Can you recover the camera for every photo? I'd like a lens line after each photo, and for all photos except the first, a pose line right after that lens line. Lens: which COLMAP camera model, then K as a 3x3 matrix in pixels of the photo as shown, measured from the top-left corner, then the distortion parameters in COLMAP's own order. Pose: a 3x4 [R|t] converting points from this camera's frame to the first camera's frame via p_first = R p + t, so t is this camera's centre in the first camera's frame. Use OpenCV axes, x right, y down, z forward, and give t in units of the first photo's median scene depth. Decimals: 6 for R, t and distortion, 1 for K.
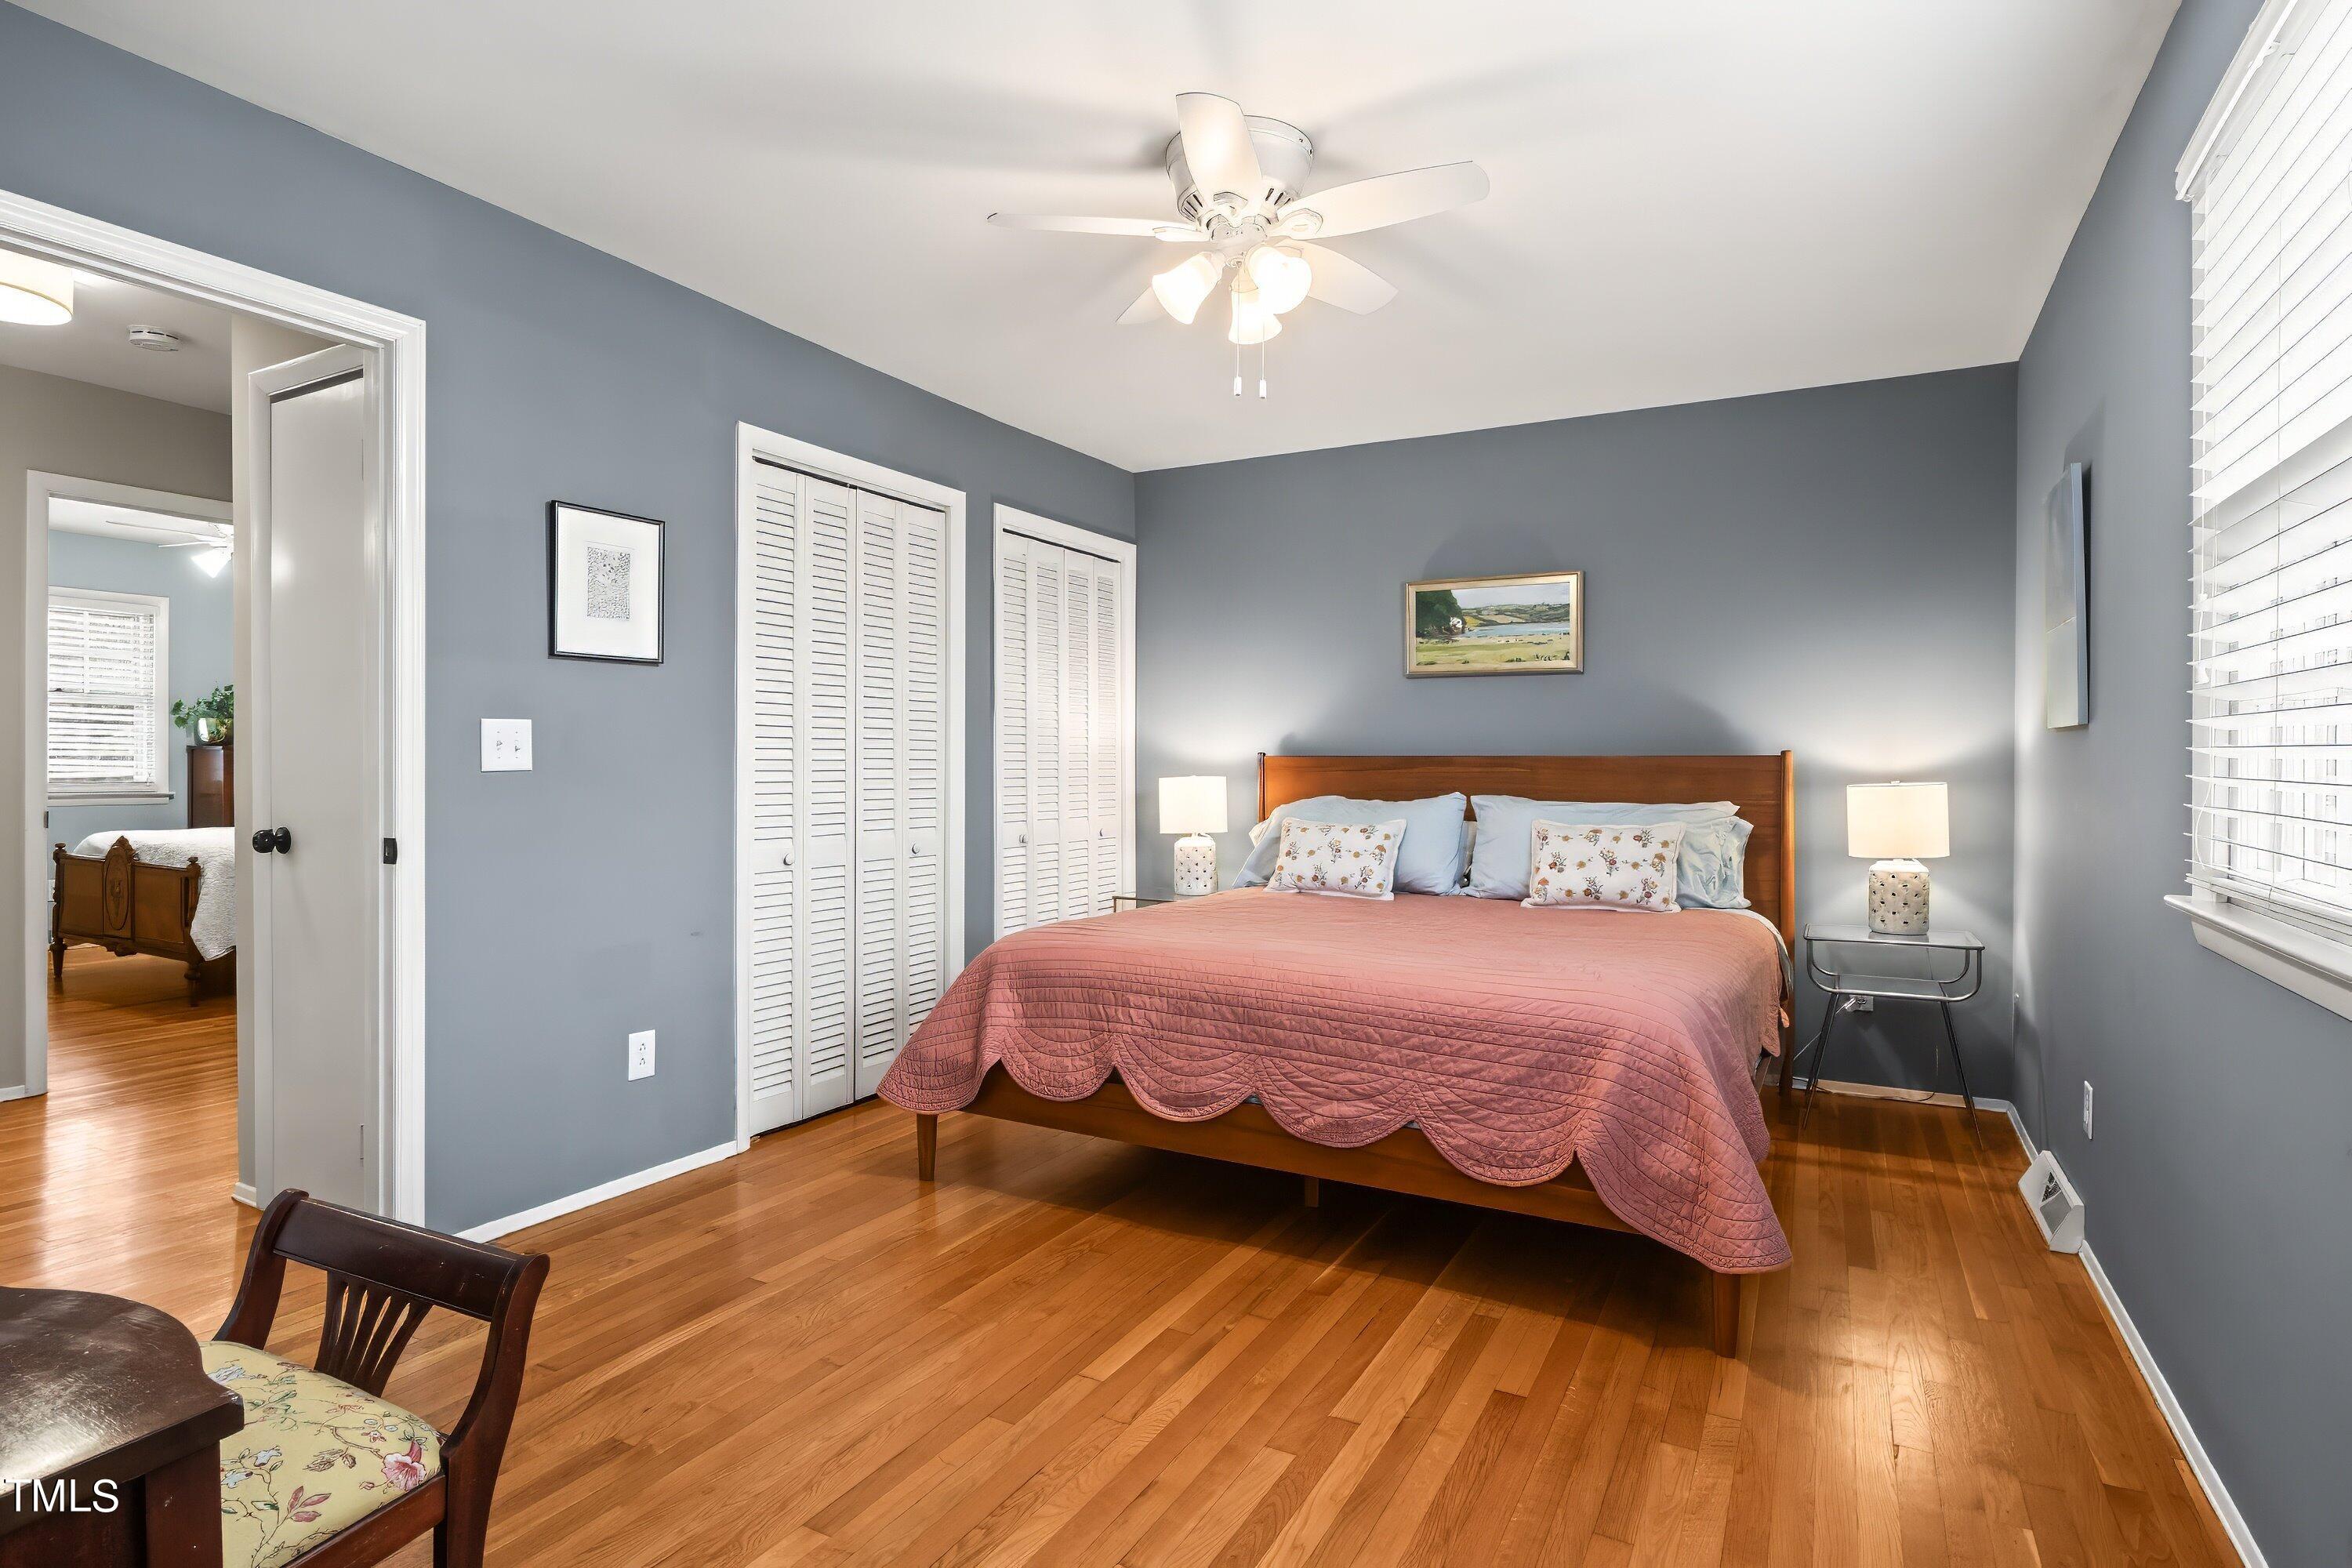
lens RADIAL K [[1209.5, 0, 1183.0], [0, 1209.5, 765.4], [0, 0, 1]] dist [-0.005085, -0.000340]
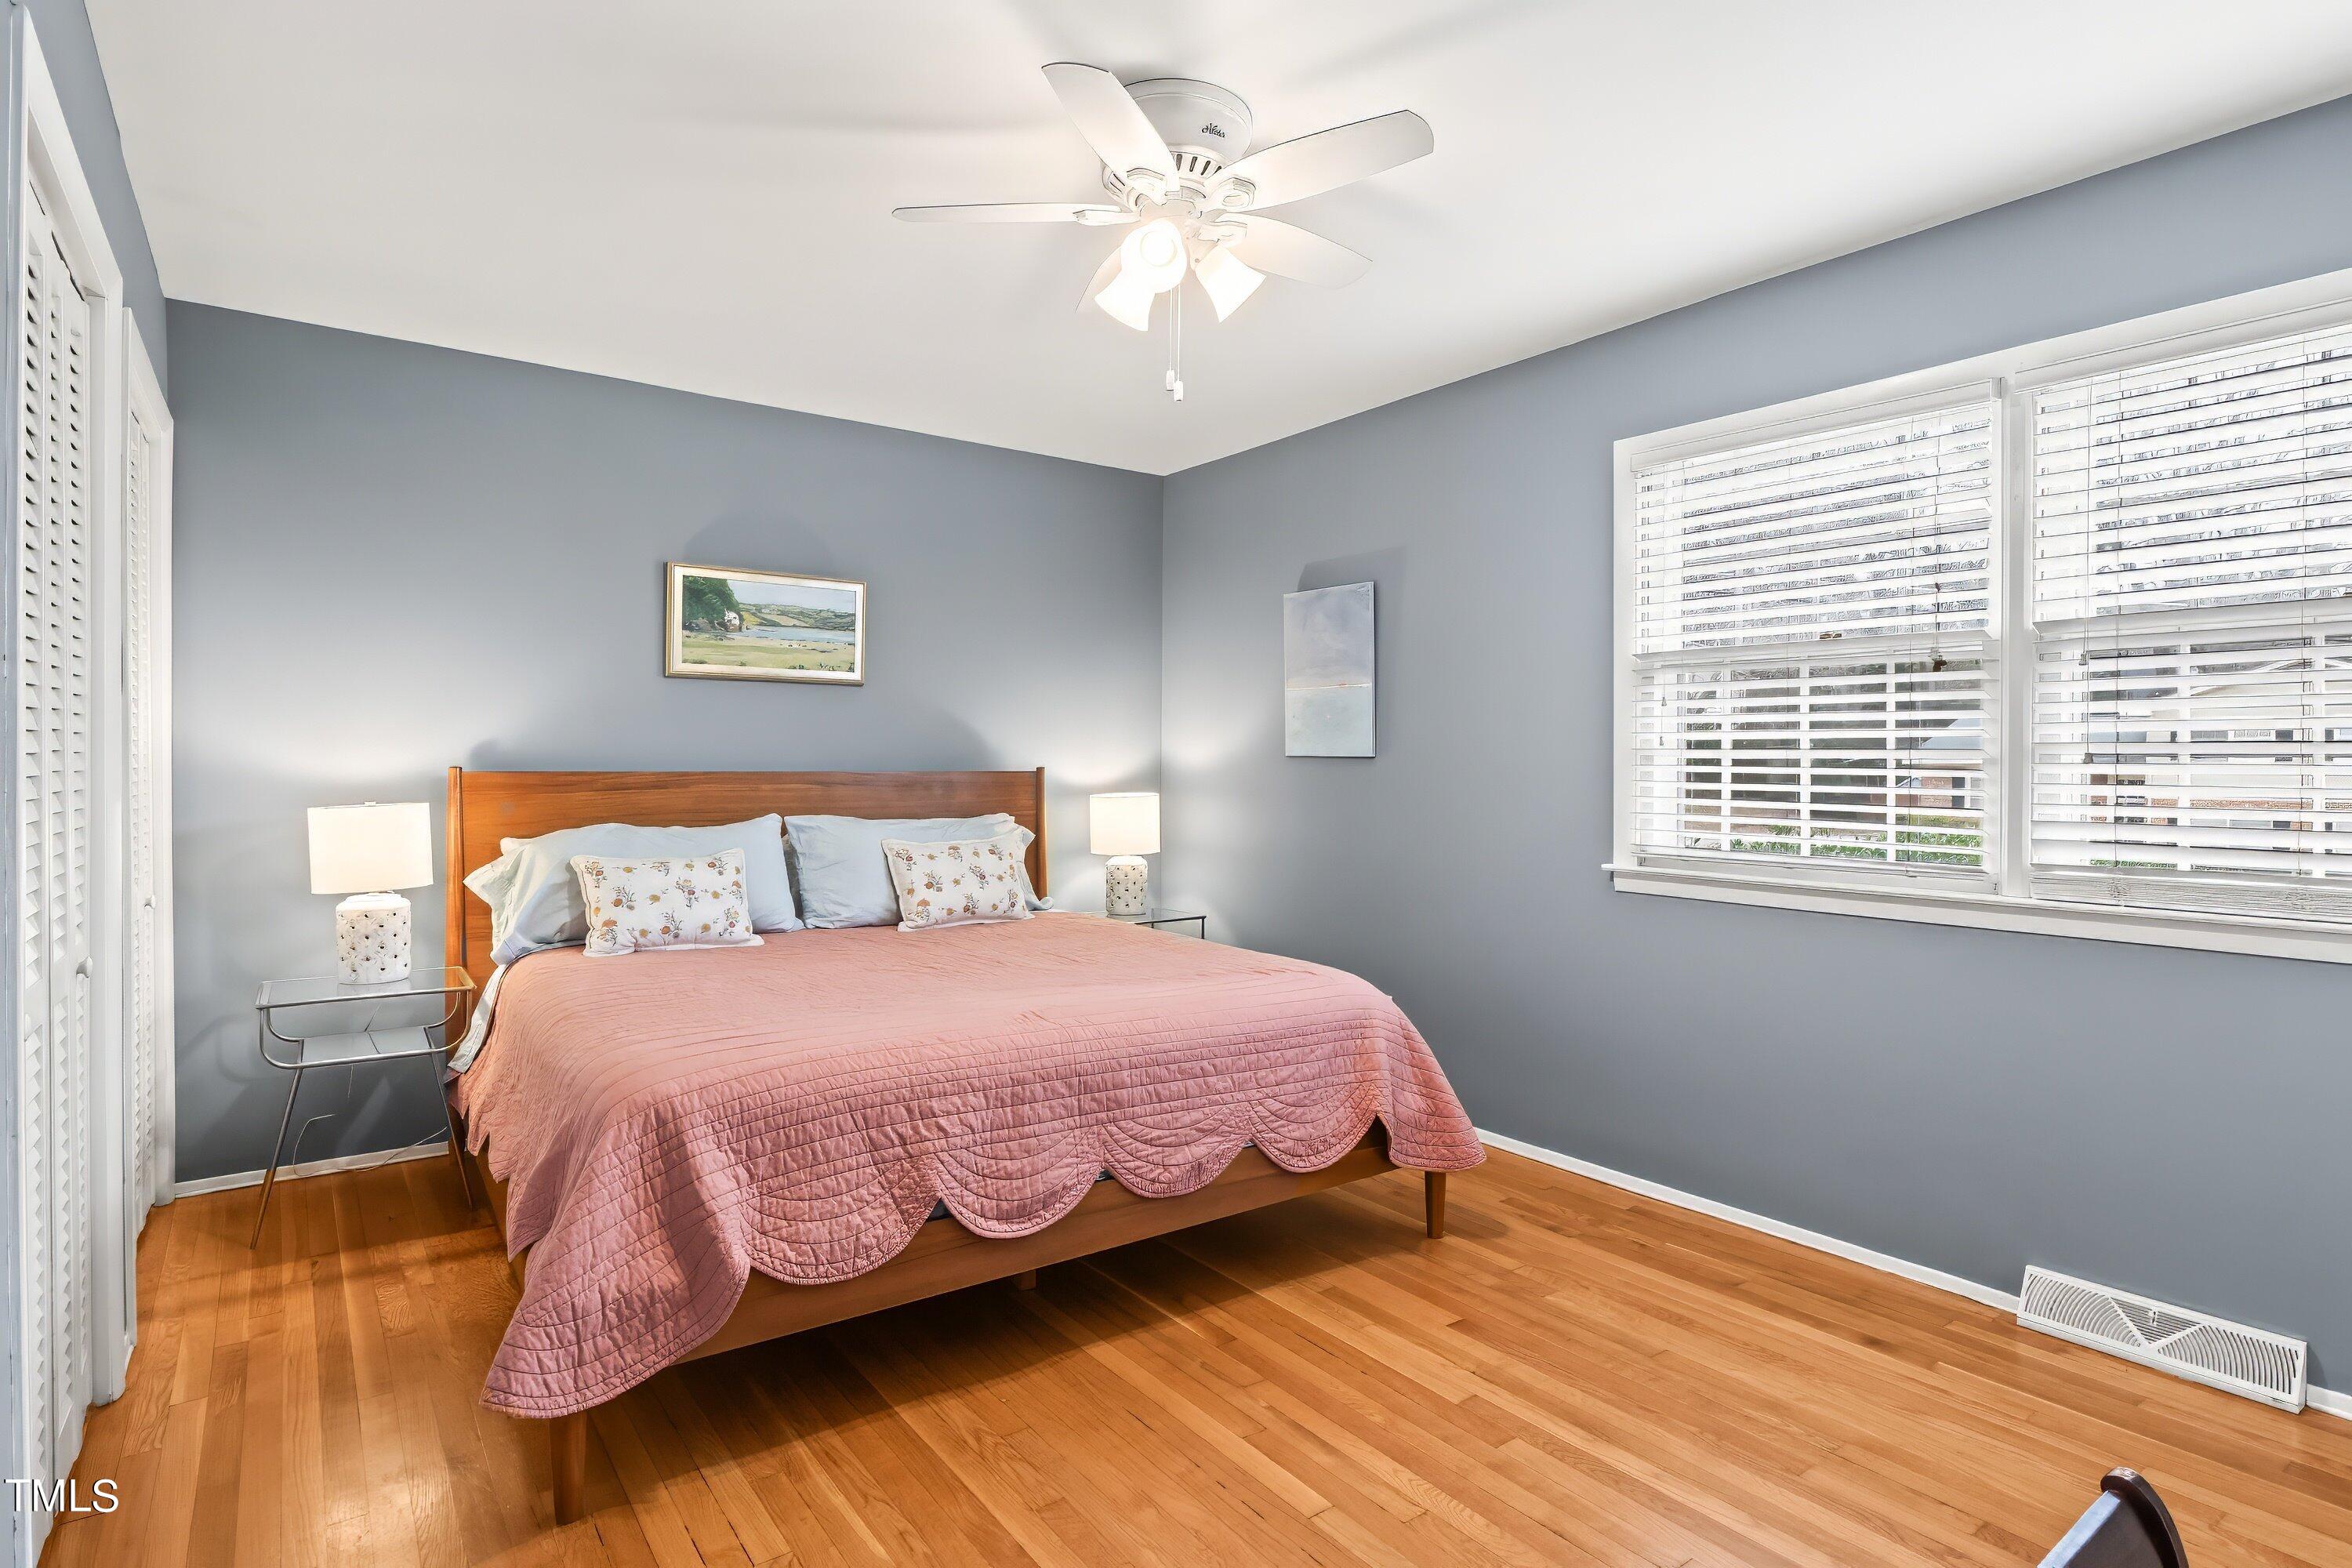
lens RADIAL K [[1209.5, 0, 1183.0], [0, 1209.5, 765.4], [0, 0, 1]] dist [-0.005085, -0.000340]
pose [[0.426518, -0.002288, 0.904476, -0.473562], [-0.003234, 0.999987, 0.004055, -0.018673], [-0.904473, -0.004655, 0.426505, 0.376494]]
